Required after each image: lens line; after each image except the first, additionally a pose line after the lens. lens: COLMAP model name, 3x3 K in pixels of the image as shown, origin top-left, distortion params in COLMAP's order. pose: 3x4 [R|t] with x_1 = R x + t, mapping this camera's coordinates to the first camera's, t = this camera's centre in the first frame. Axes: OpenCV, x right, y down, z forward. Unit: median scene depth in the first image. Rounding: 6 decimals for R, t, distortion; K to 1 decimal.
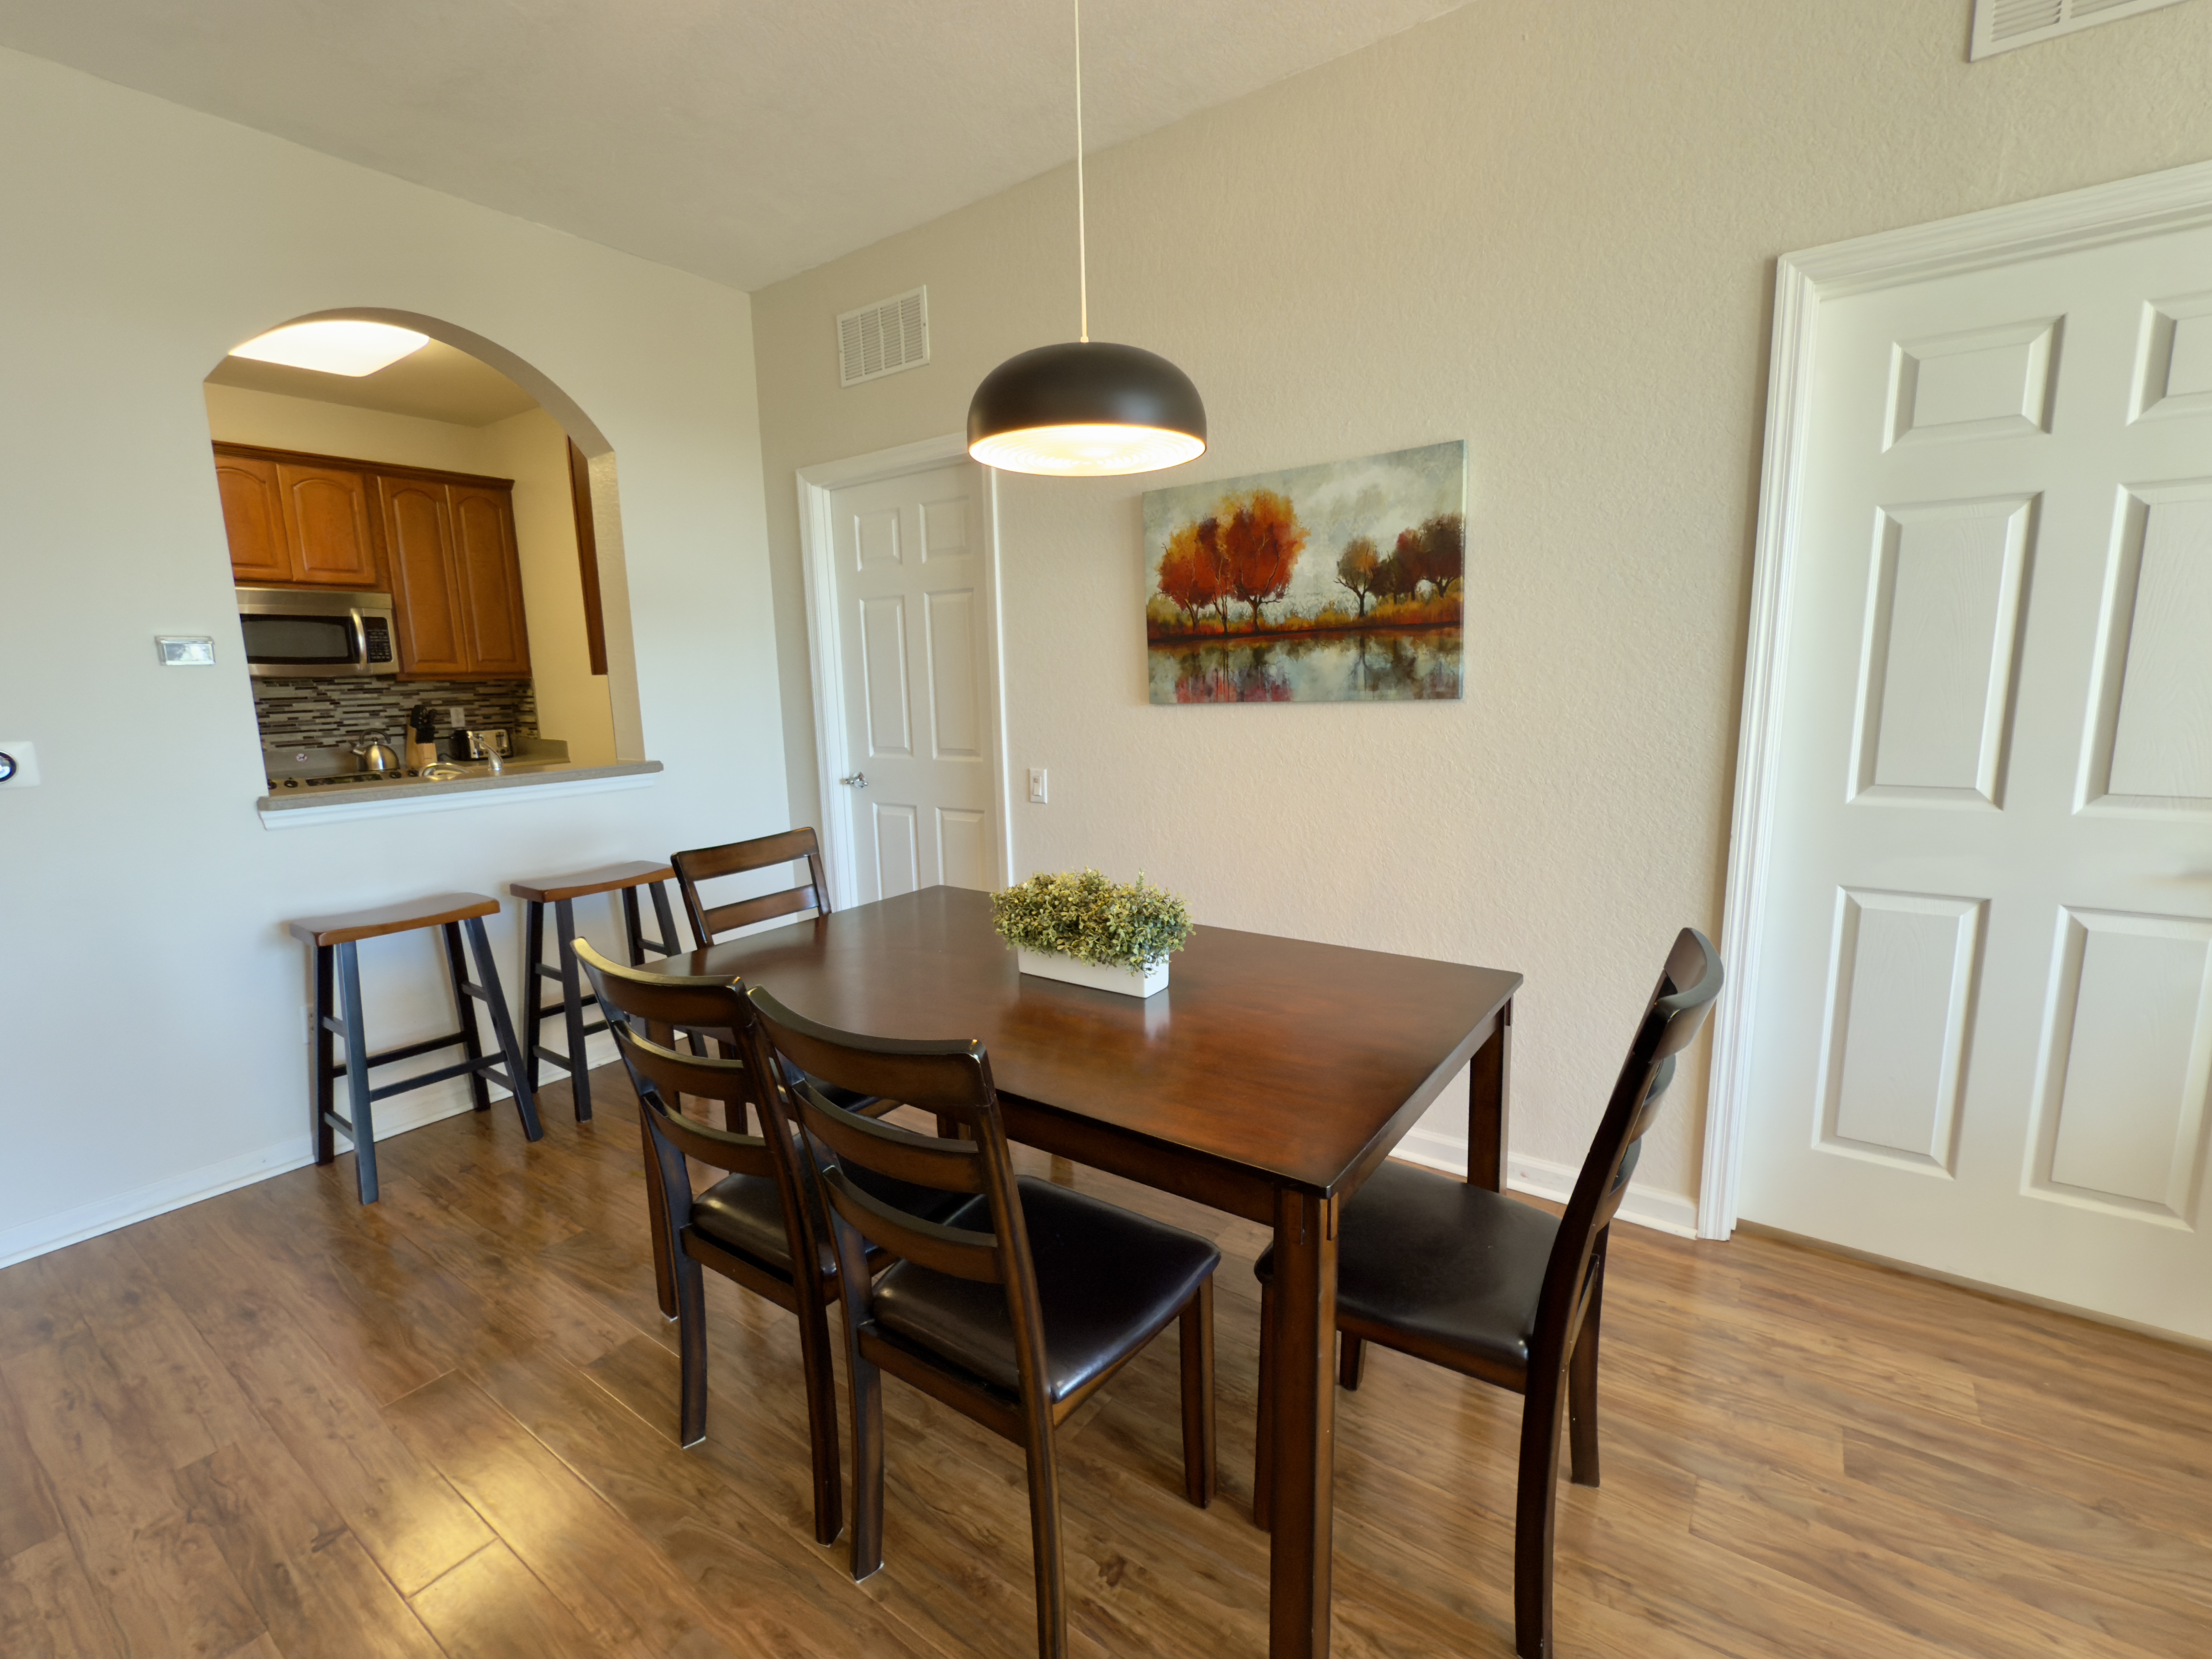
lens RADIAL K [[979.3, 0, 1115.9], [0, 979.3, 833.0], [0, 0, 1]] dist [-0.013636, -0.000130]
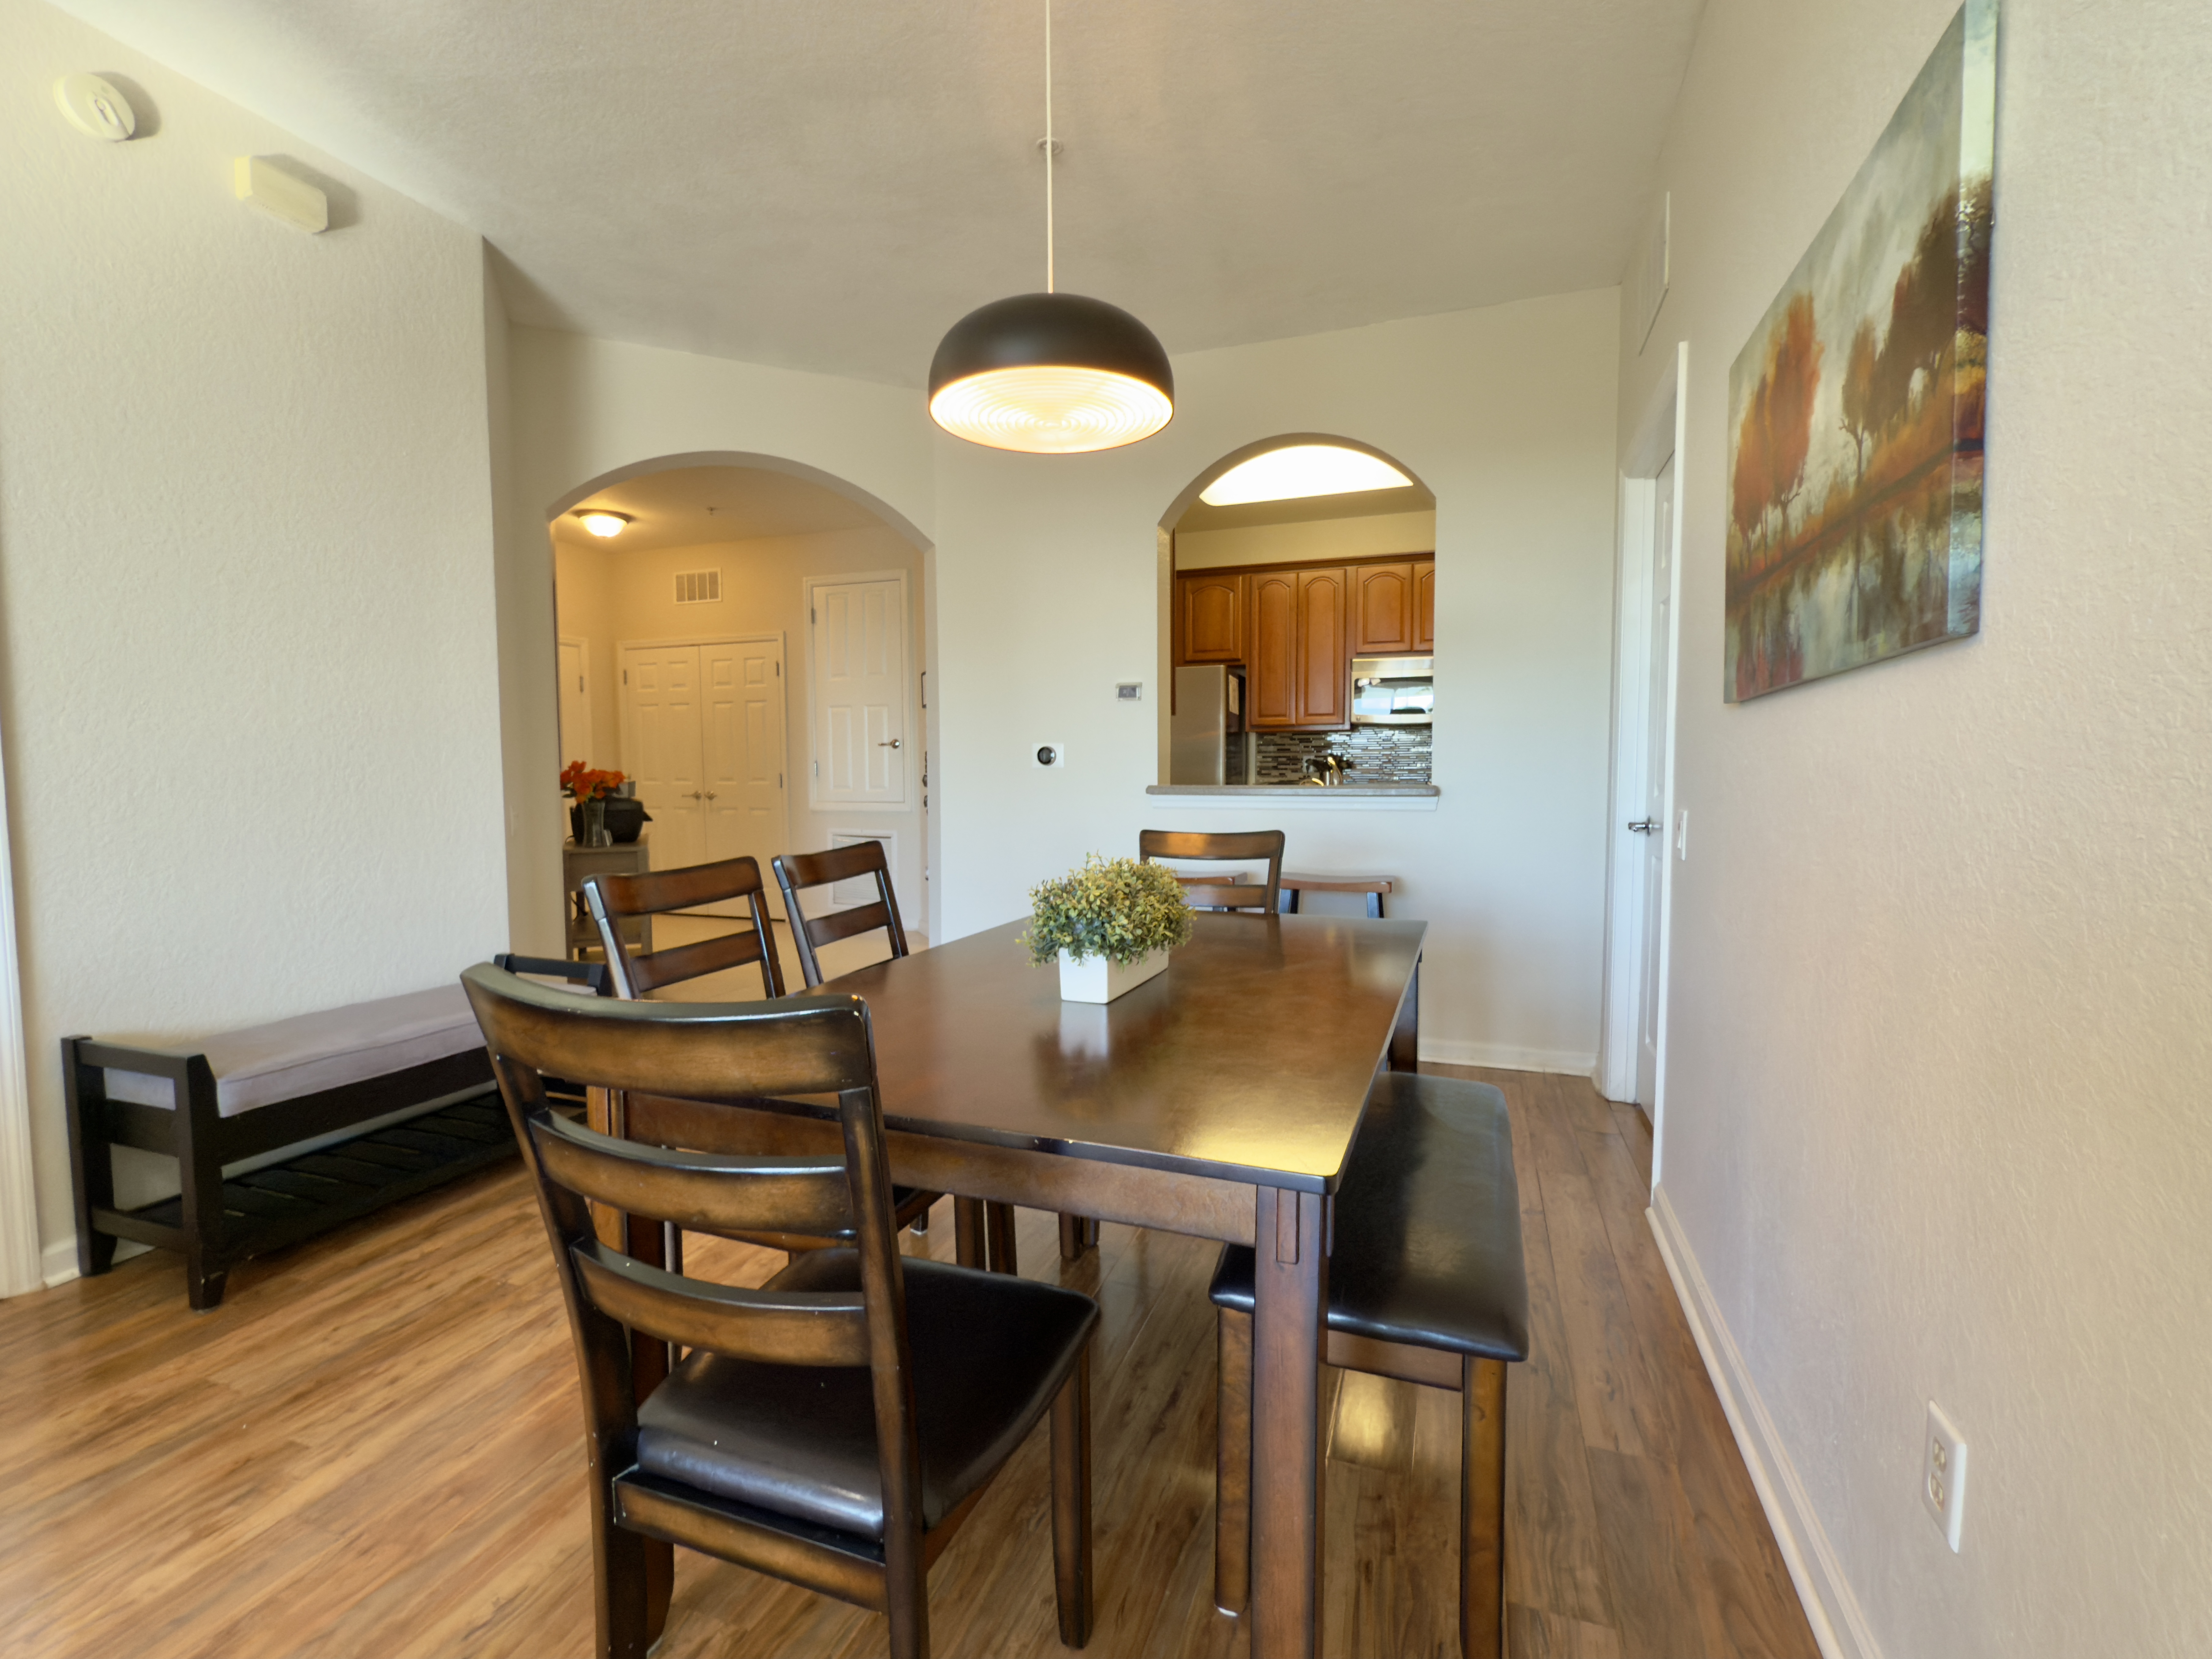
lens RADIAL K [[979.3, 0, 1115.9], [0, 979.3, 833.0], [0, 0, 1]] dist [-0.013636, -0.000130]
pose [[0.281105, 0.086964, -0.955729, 0.600585], [-0.154705, 0.986967, 0.044303, -0.026547], [0.947125, 0.135402, 0.290895, 0.558822]]
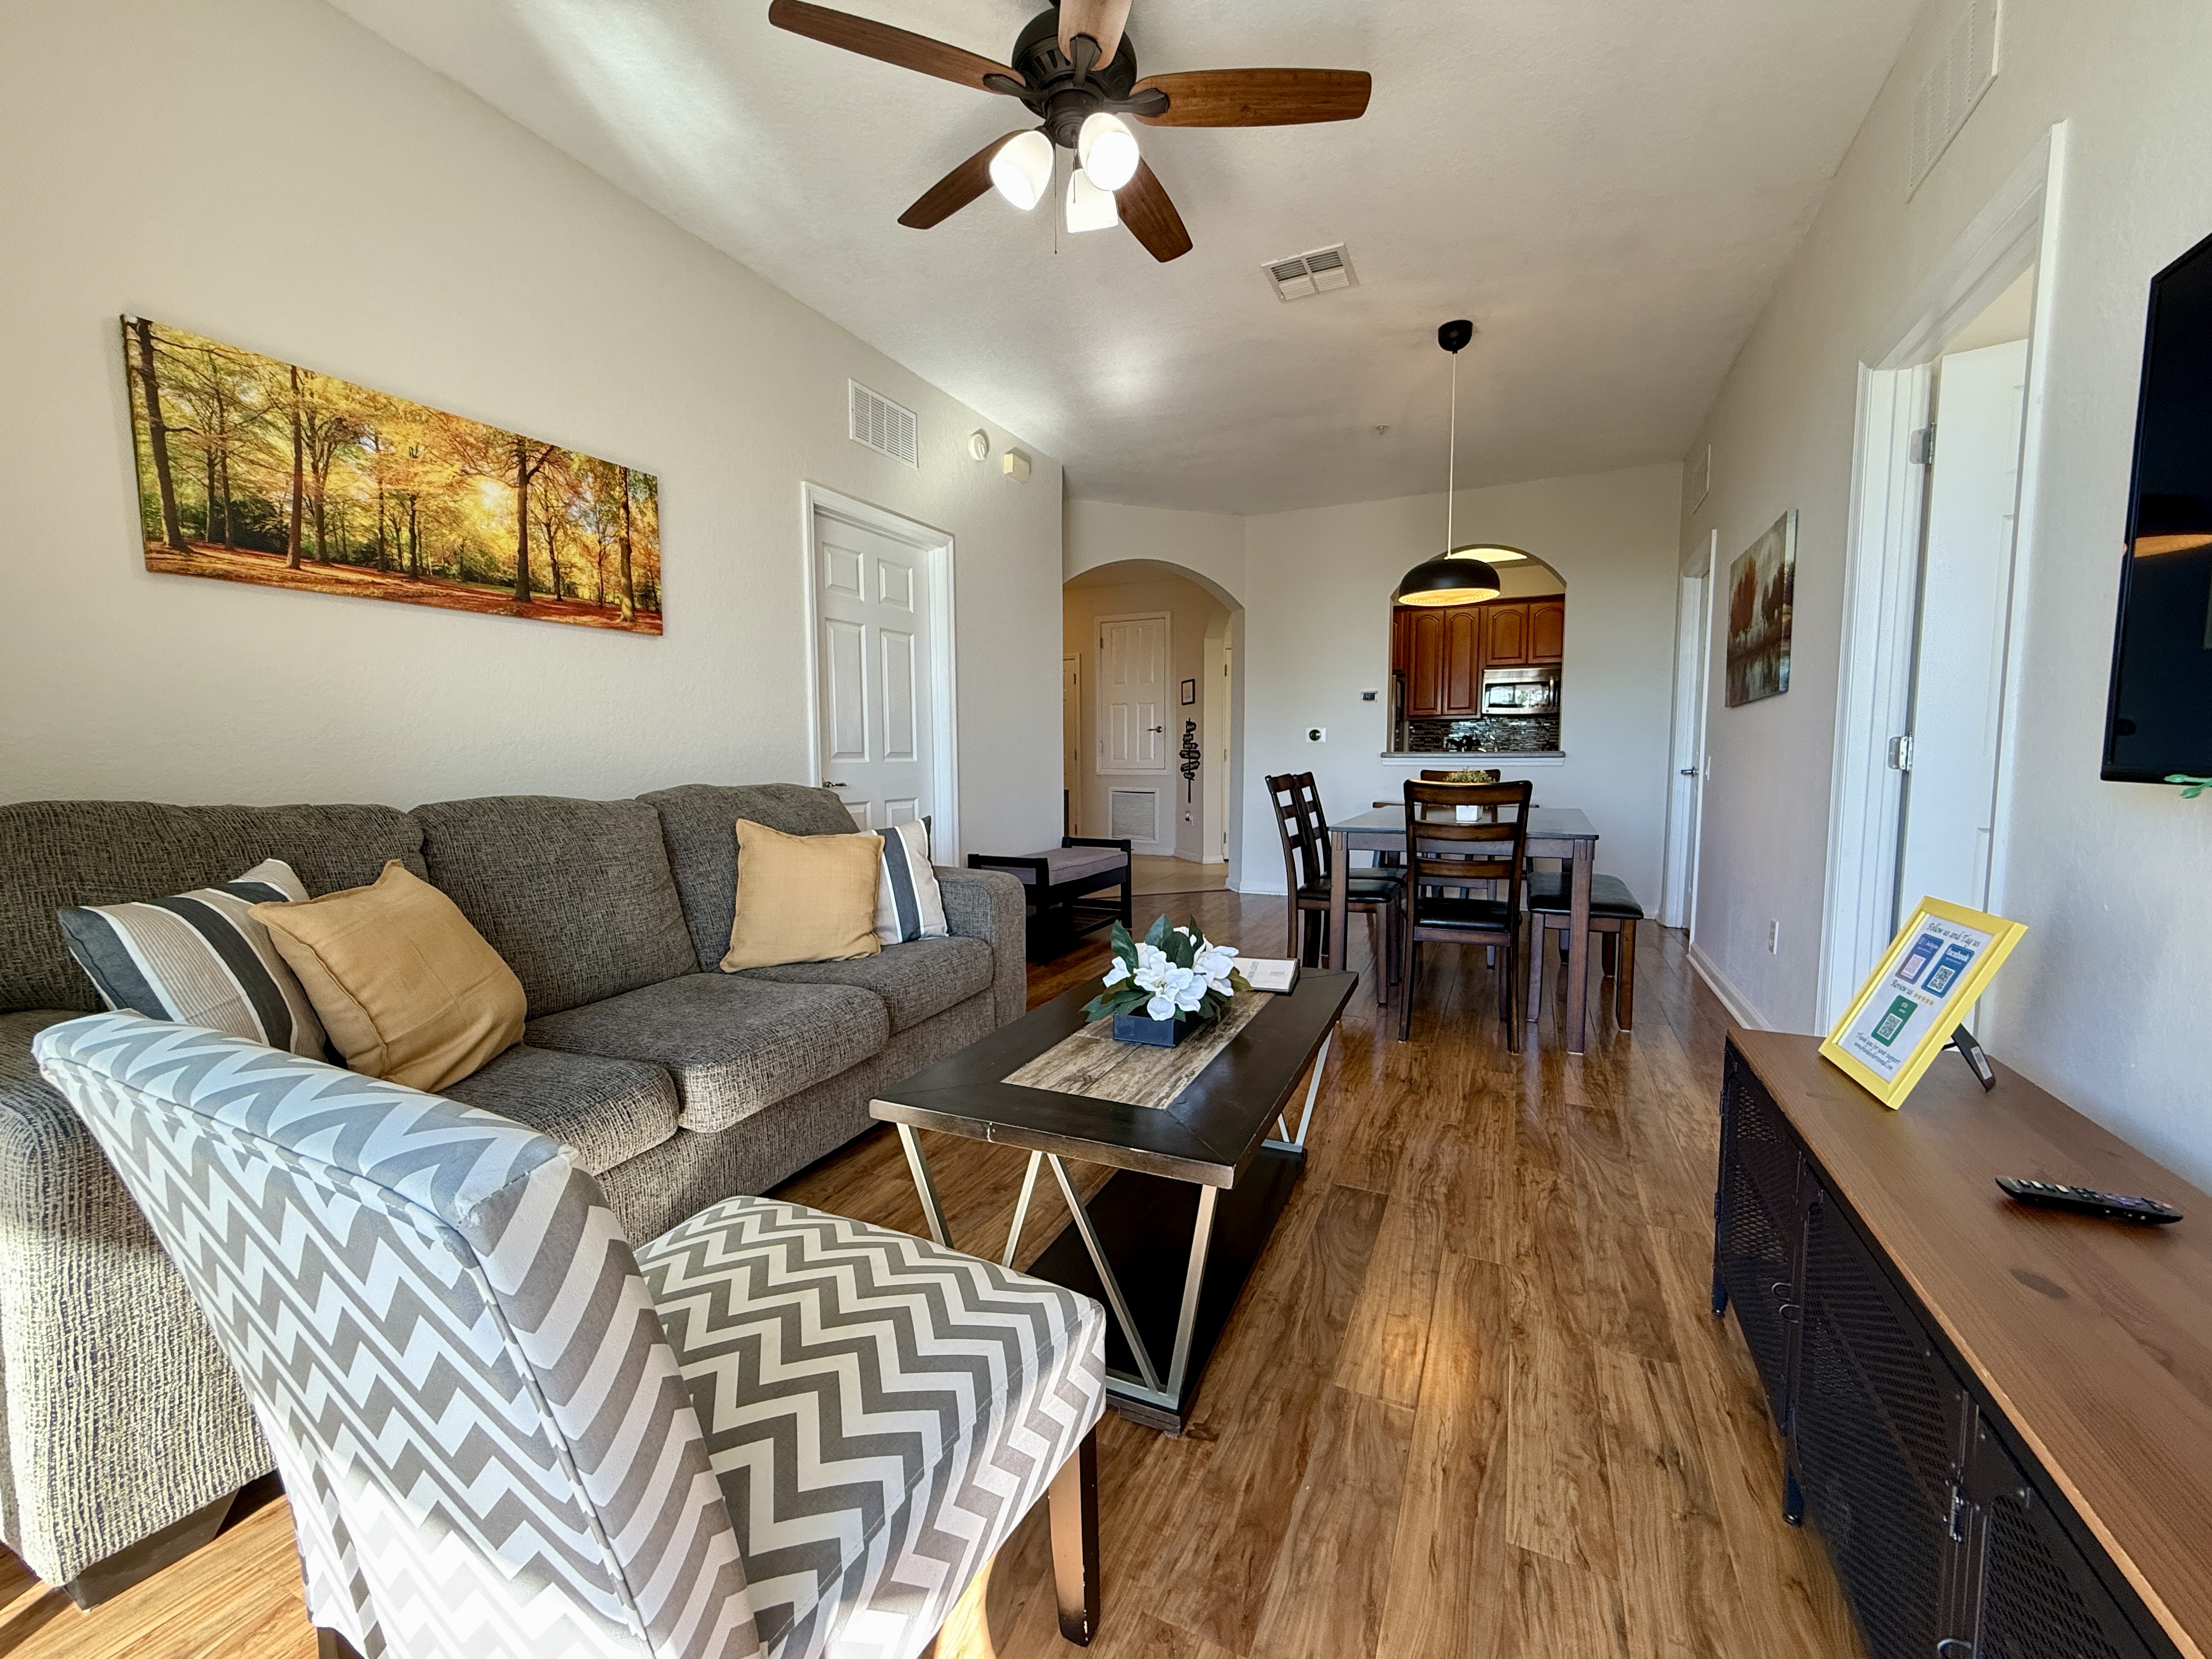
lens RADIAL K [[883.9, 0, 1102.4], [0, 883.9, 828.5], [0, 0, 1]] dist [-0.000346, -0.000142]
pose [[0.185103, 0.106884, -0.976889, 1.307040], [-0.156267, 0.984621, 0.078120, 0.089185], [0.970215, 0.138195, 0.198959, -0.101583]]
